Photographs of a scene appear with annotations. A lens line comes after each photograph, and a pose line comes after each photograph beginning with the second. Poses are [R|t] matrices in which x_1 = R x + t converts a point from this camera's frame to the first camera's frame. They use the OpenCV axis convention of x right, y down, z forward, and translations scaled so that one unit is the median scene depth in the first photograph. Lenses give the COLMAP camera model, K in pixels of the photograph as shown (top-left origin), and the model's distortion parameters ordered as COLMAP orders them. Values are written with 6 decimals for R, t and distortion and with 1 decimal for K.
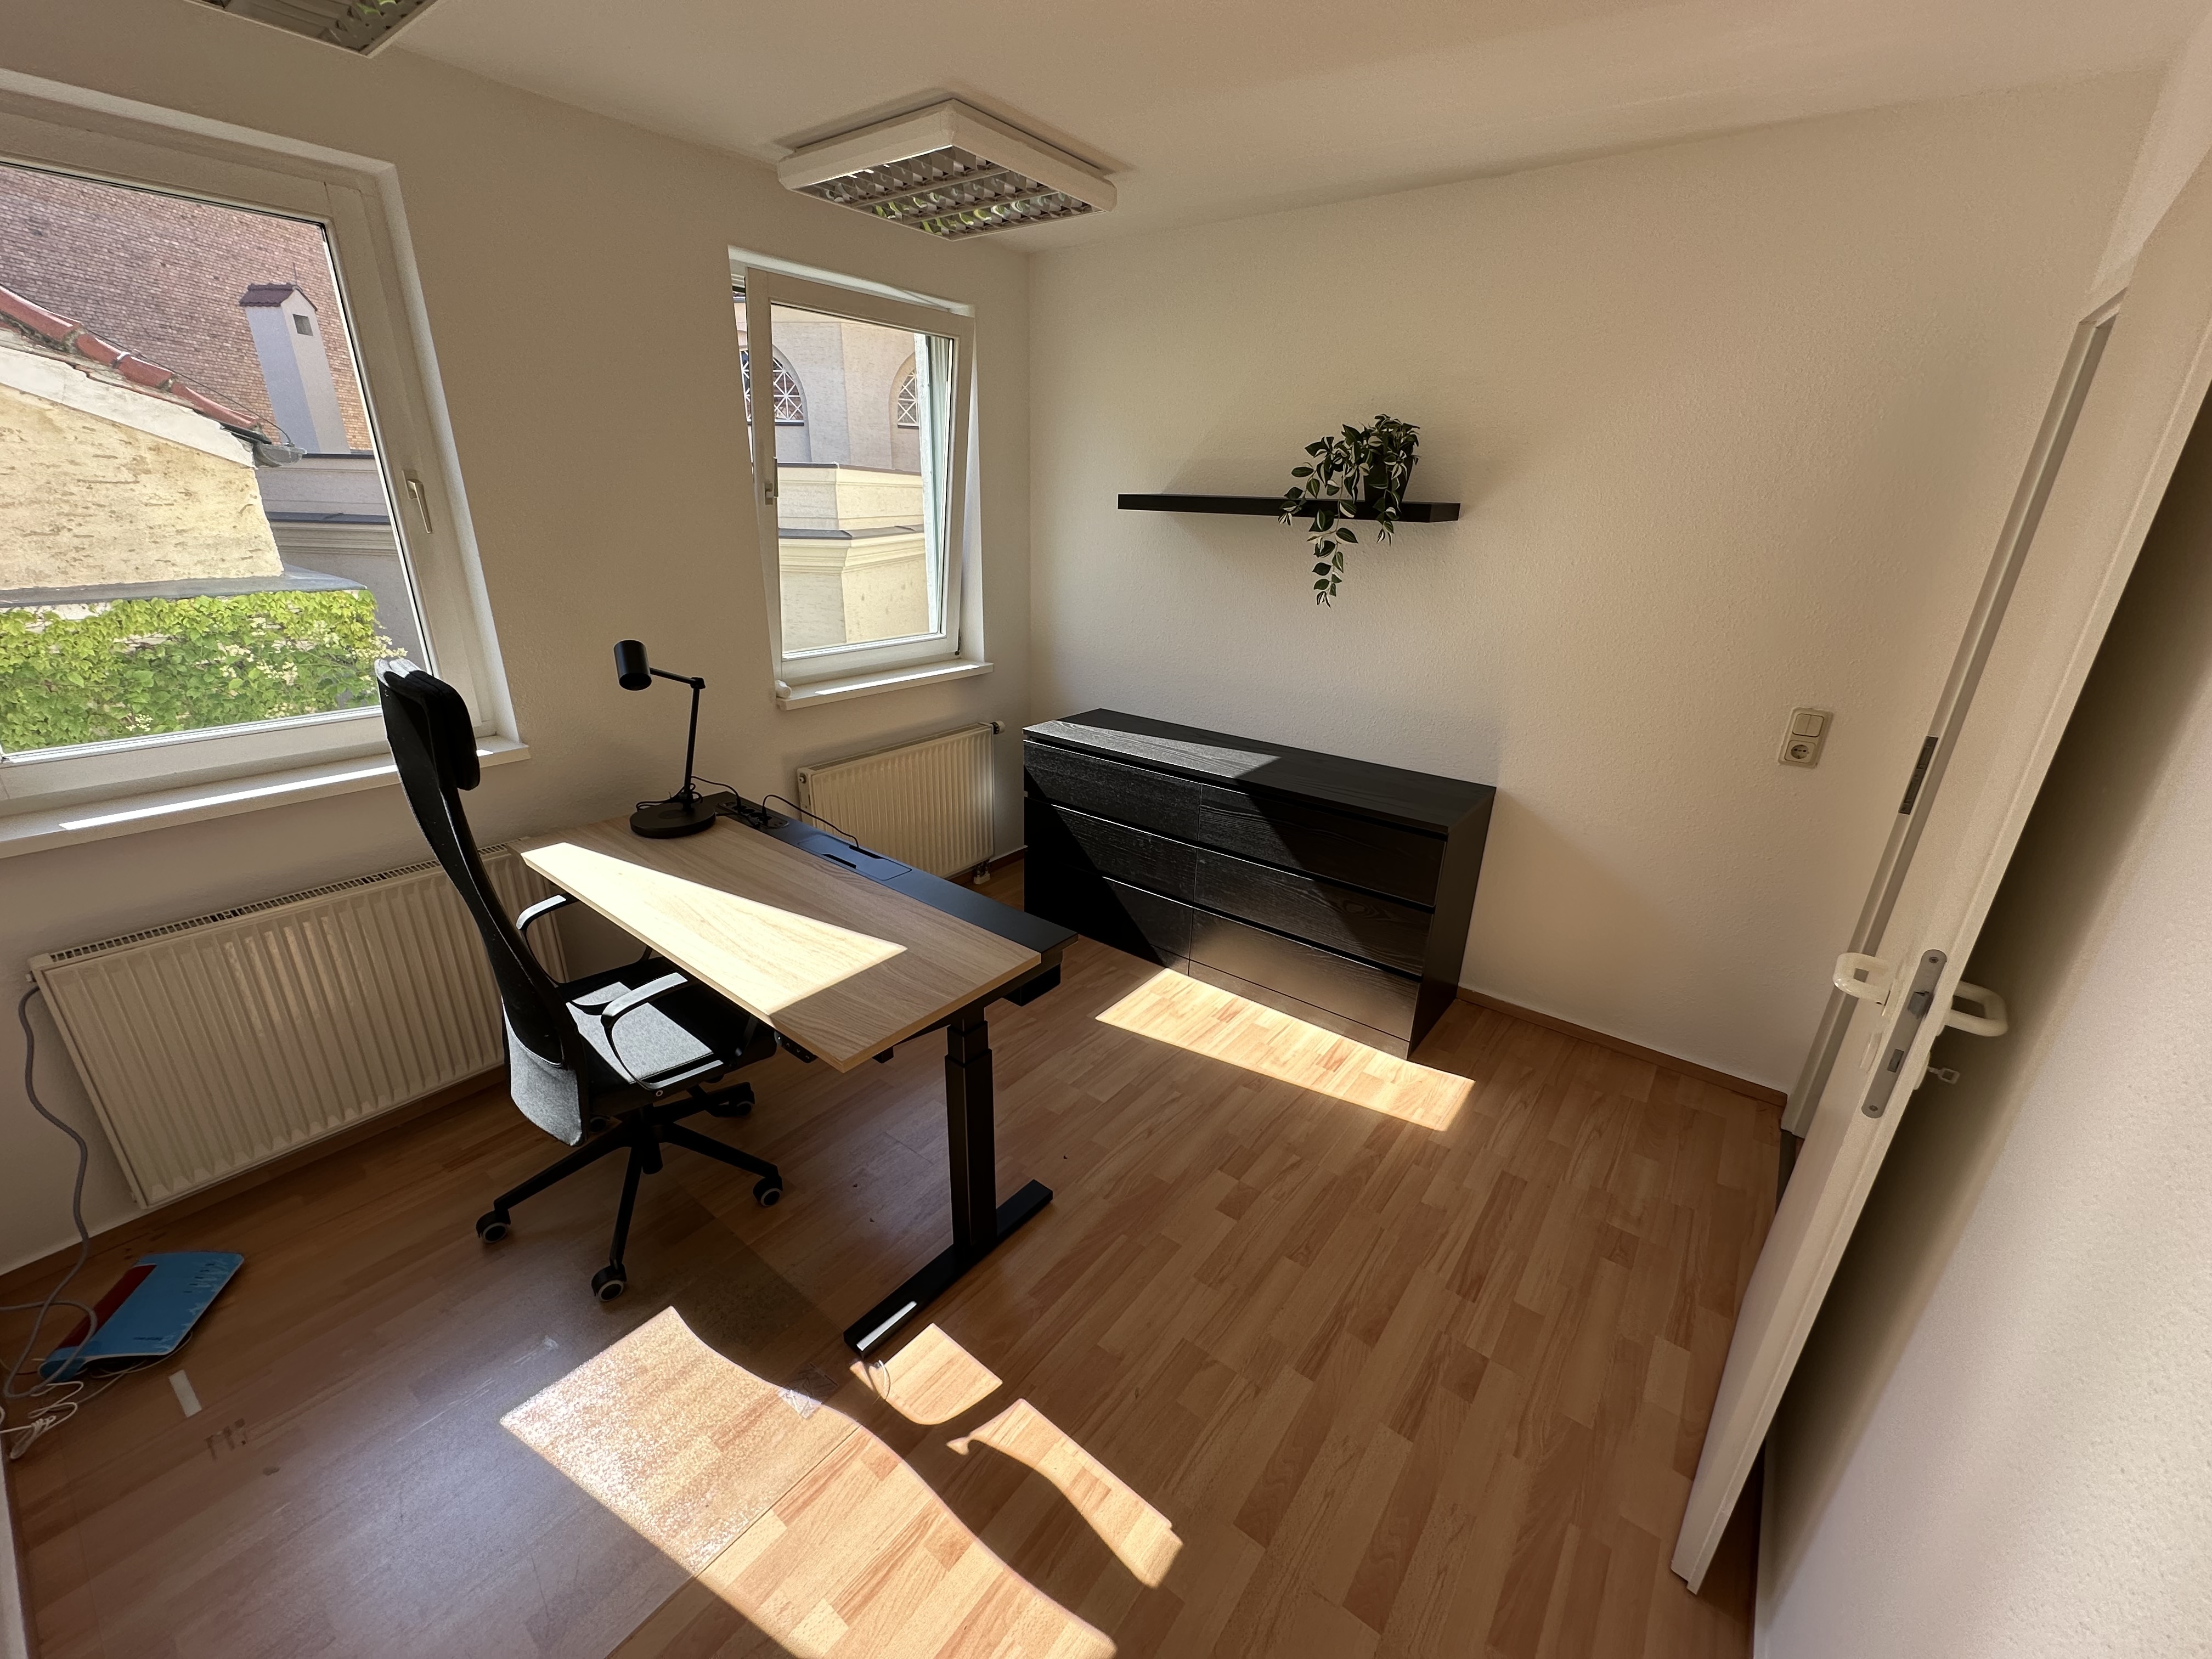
lens RADIAL K [[884.0, 0, 1106.0], [0, 884.0, 829.5], [0, 0, 1]] dist [-0.003532, 0.000062]
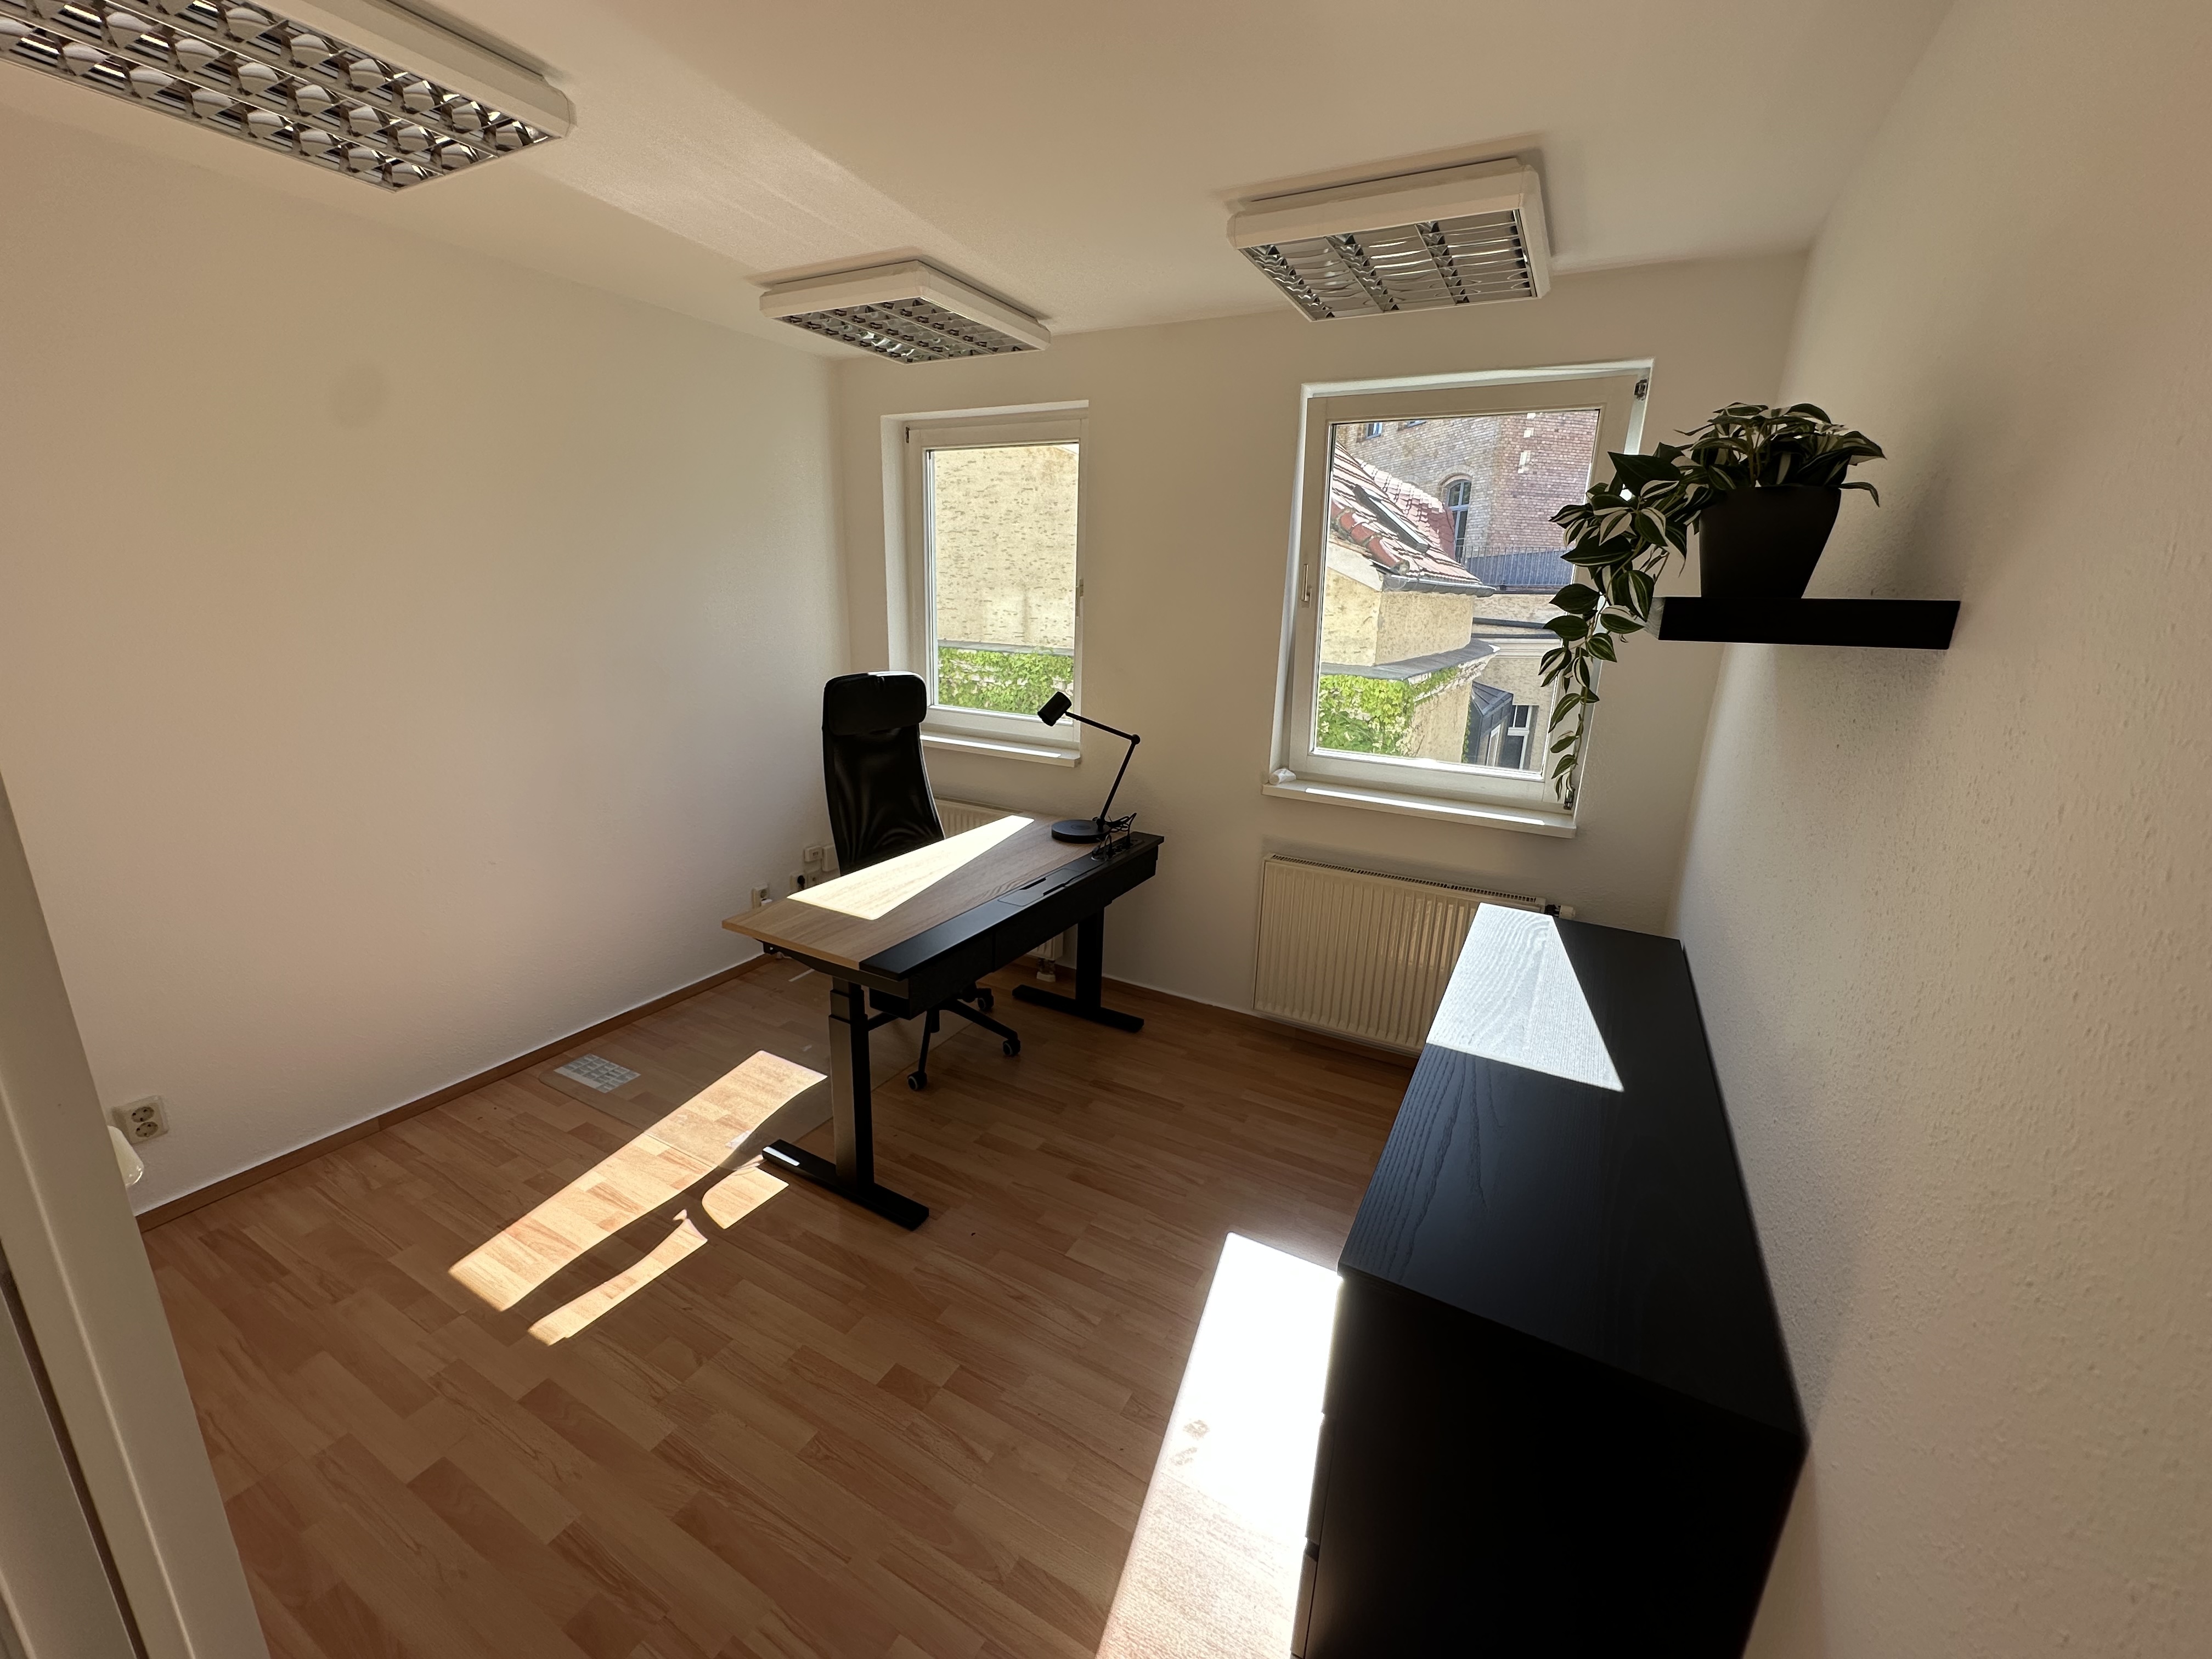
lens RADIAL K [[884.0, 0, 1106.0], [0, 884.0, 829.5], [0, 0, 1]] dist [-0.003532, 0.000062]
pose [[0.156137, 0.240655, -0.957970, 0.838298], [-0.375362, 0.911560, 0.167817, -0.268239], [0.913633, 0.333383, 0.232661, 0.783115]]
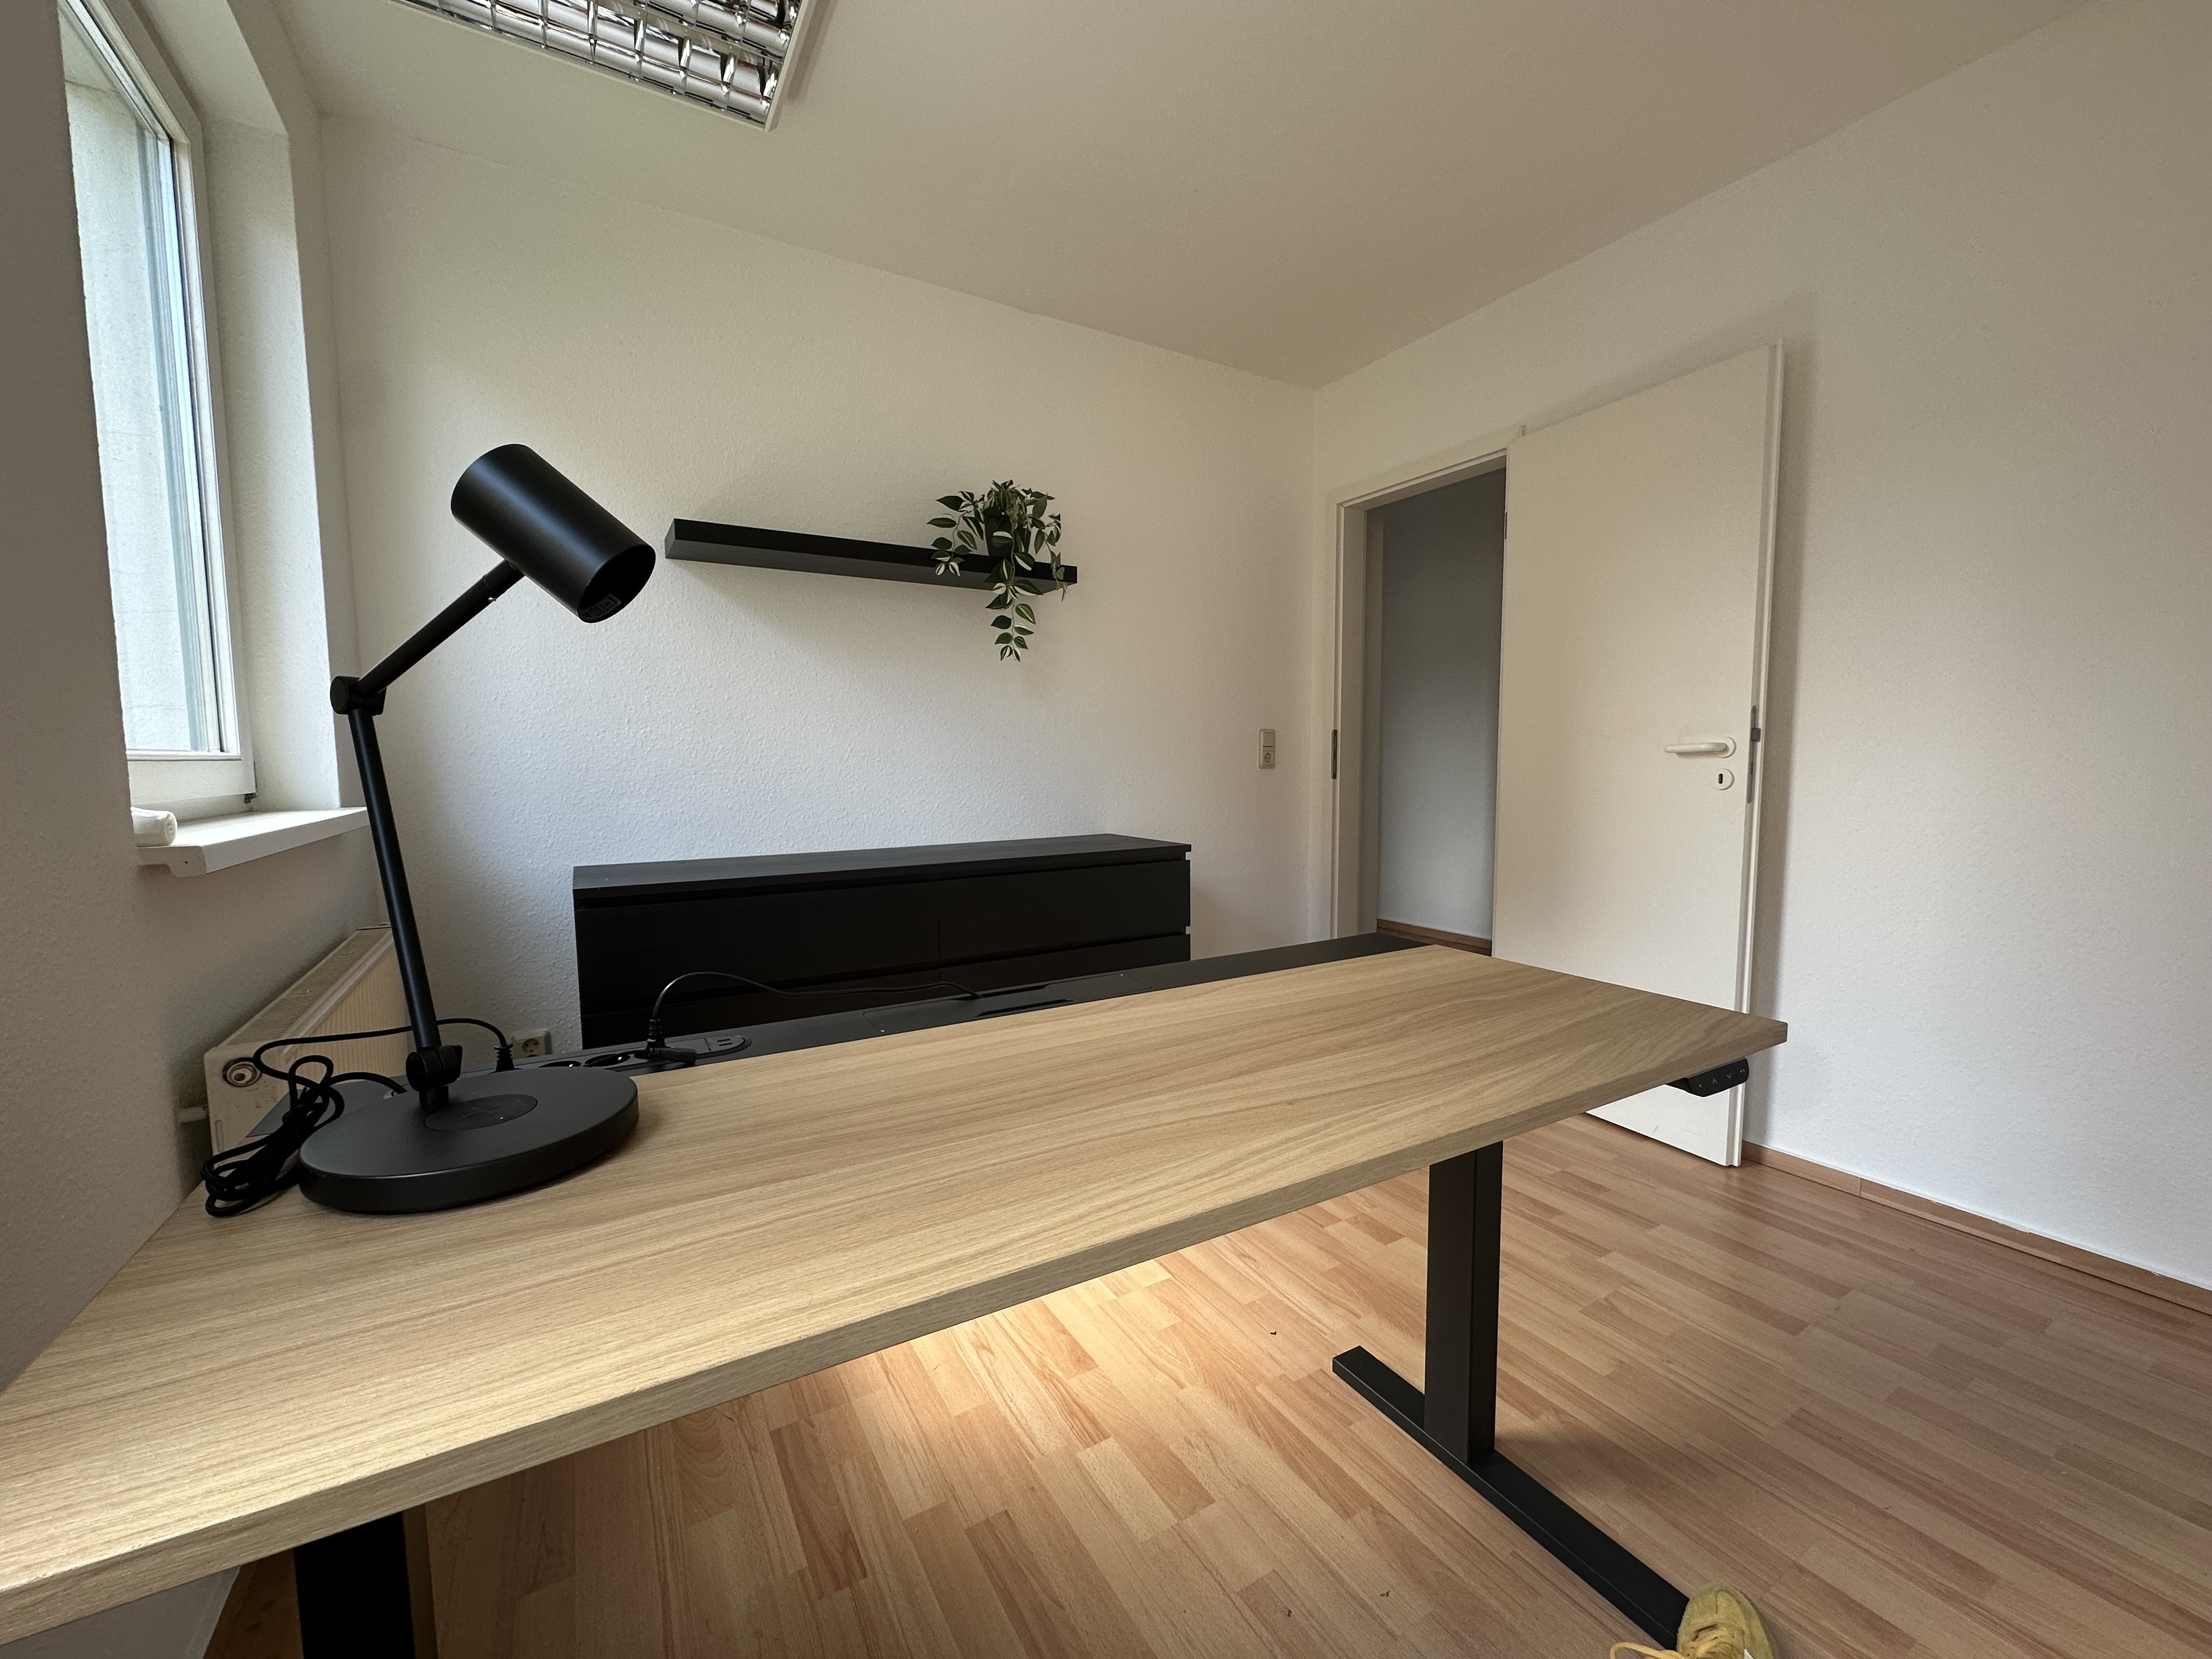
lens RADIAL K [[884.0, 0, 1106.0], [0, 884.0, 829.5], [0, 0, 1]] dist [-0.003532, 0.000062]
pose [[0.365656, -0.105405, 0.924762, -0.720229], [0.346990, 0.937377, -0.030359, -0.026598], [-0.863651, 0.331985, 0.379332, 0.743479]]
